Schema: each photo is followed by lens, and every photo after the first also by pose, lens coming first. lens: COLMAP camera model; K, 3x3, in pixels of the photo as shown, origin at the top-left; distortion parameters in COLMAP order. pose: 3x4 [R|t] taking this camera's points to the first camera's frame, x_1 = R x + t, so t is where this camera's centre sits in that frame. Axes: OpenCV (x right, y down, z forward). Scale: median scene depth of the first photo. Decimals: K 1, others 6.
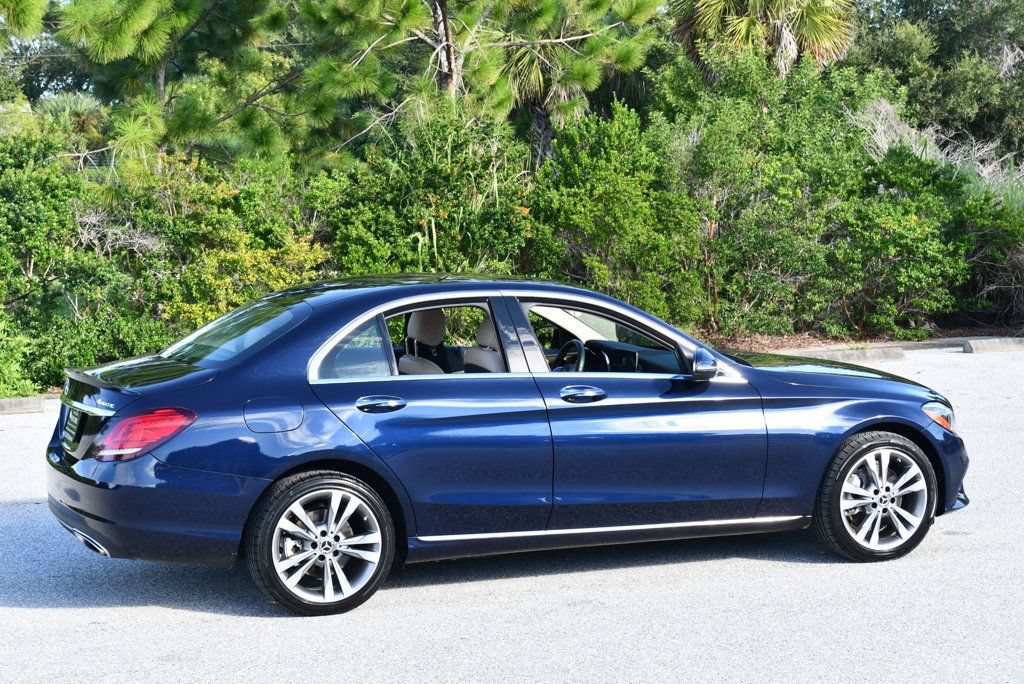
lens RADIAL K [[2003.9, 0, 514.4], [0, 2003.9, 342.7], [0, 0, 1]] dist [0.016878, -0.202587]
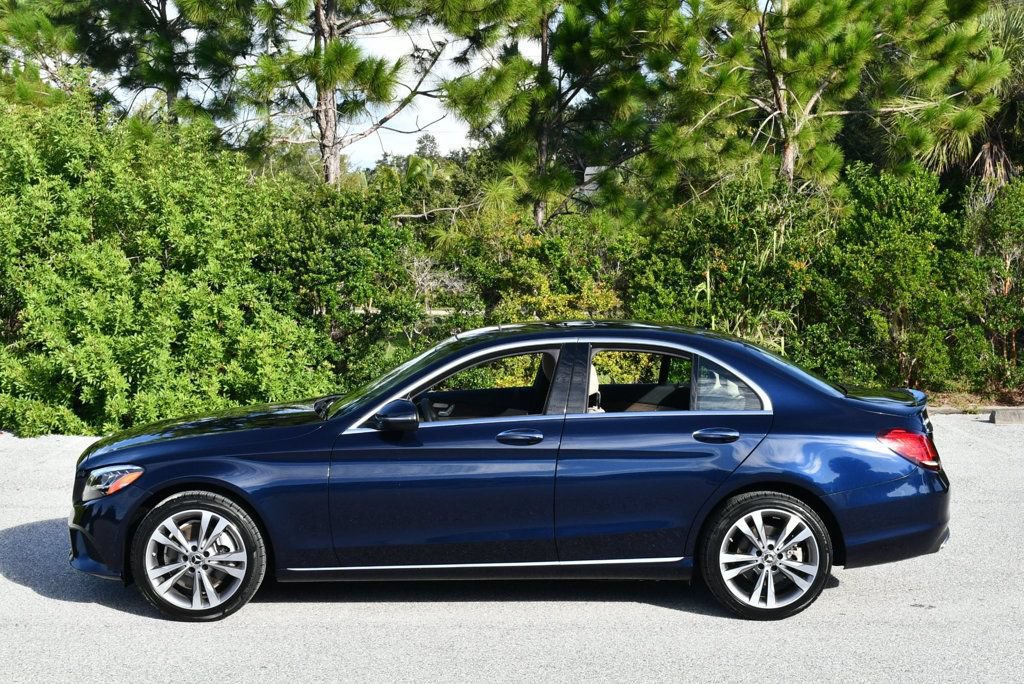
lens RADIAL K [[1703.0, 0, 508.4], [0, 1703.0, 341.1], [0, 0, 1]] dist [-0.009956, -0.040976]
pose [[0.938969, 0.038731, -0.341814, 0.177676], [-0.044434, 0.998973, -0.008868, -0.010189], [0.341119, 0.023515, 0.939726, 0.085791]]
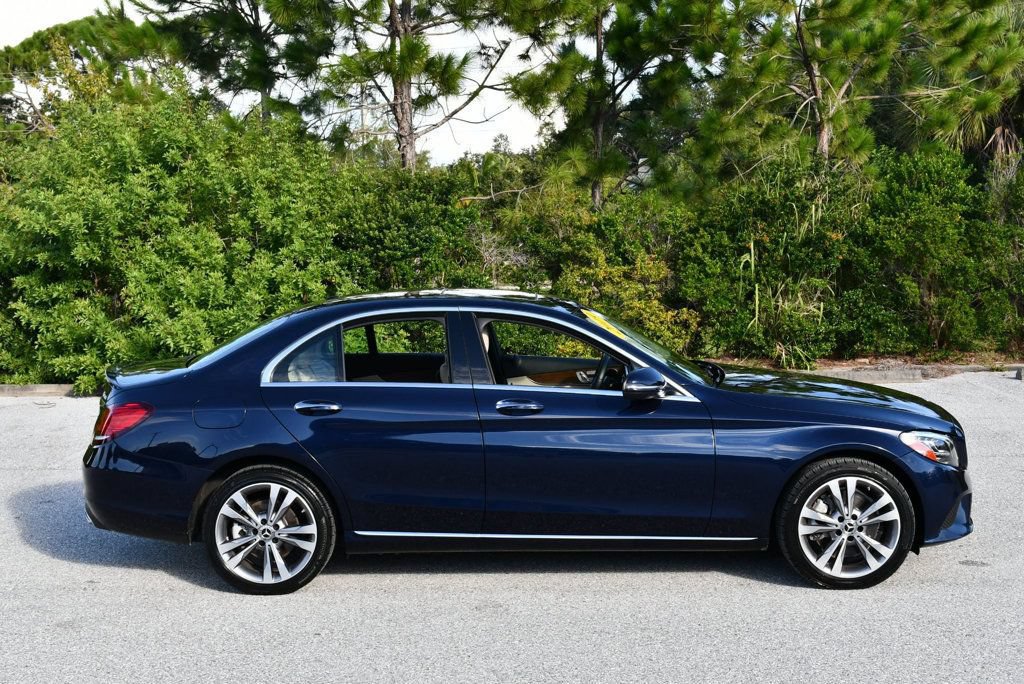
lens RADIAL K [[1455.7, 0, 512.3], [0, 1455.7, 342.2], [0, 0, 1]] dist [-0.036355, -0.006950]
pose [[0.923755, 0.033579, -0.381508, 0.160031], [-0.031095, 0.999436, 0.012674, -0.008960], [0.381718, 0.000155, 0.924279, 0.146347]]
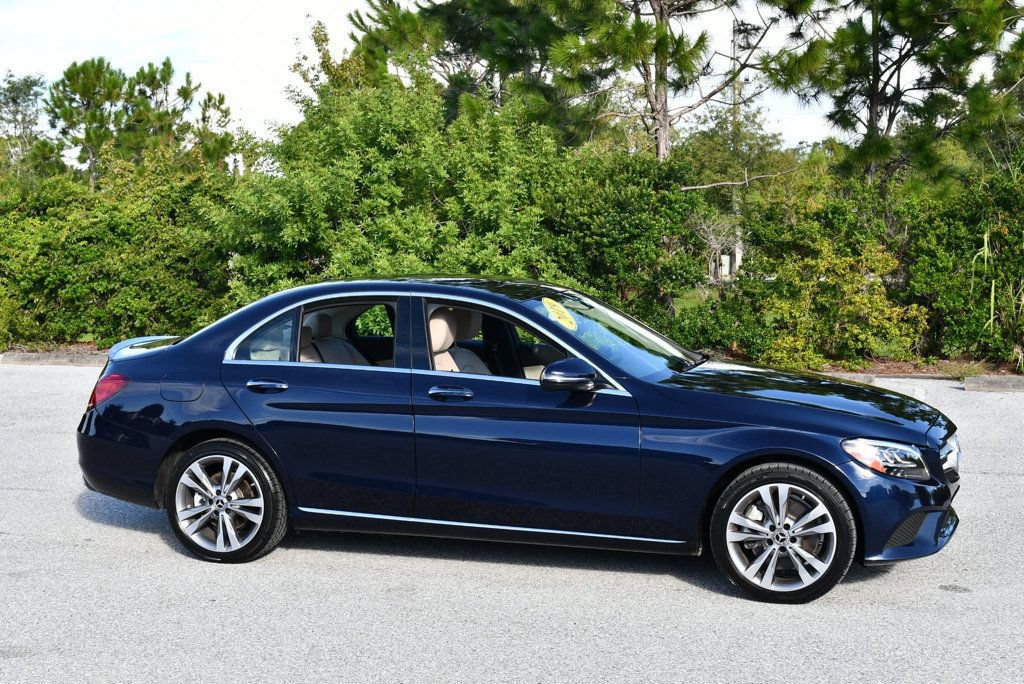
lens RADIAL K [[1520.2, 0, 512.7], [0, 1520.2, 342.0], [0, 0, 1]] dist [-0.034841, 0.032180]
pose [[0.780403, 0.065908, -0.621794, 0.275286], [-0.059292, 0.997749, 0.031342, -0.014000], [0.622460, 0.012409, 0.782553, 0.198651]]
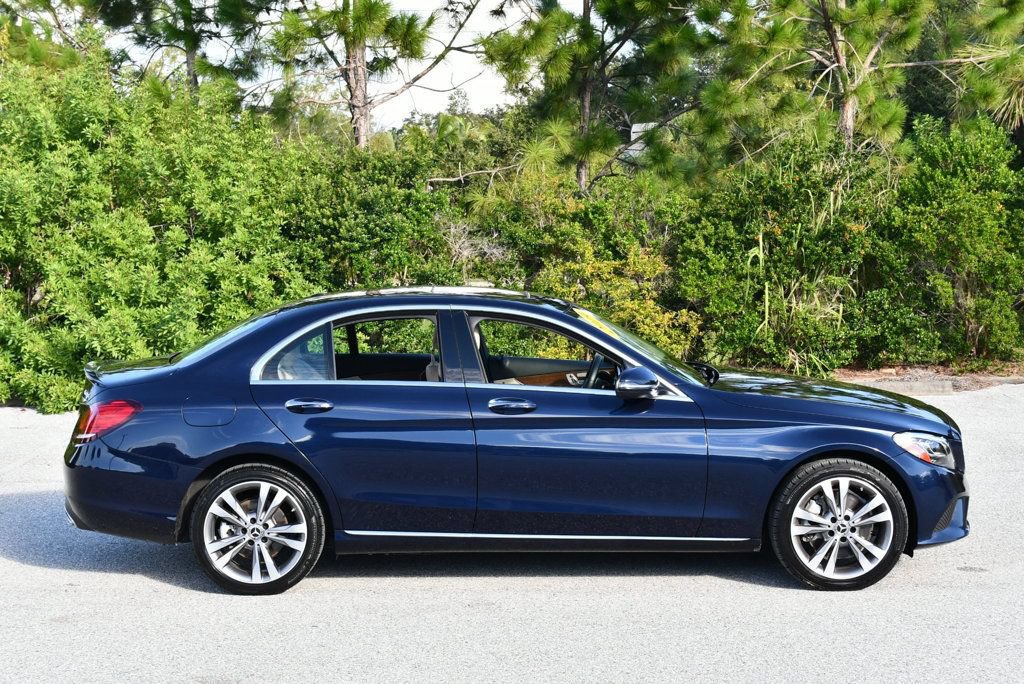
lens RADIAL K [[1881.0, 0, 509.7], [0, 1881.0, 338.4], [0, 0, 1]] dist [-0.000859, 0.068395]
pose [[0.931919, 0.035062, -0.360968, 0.192929], [-0.036282, 0.999336, 0.003401, -0.006458], [0.360848, 0.009928, 0.932572, 0.041226]]
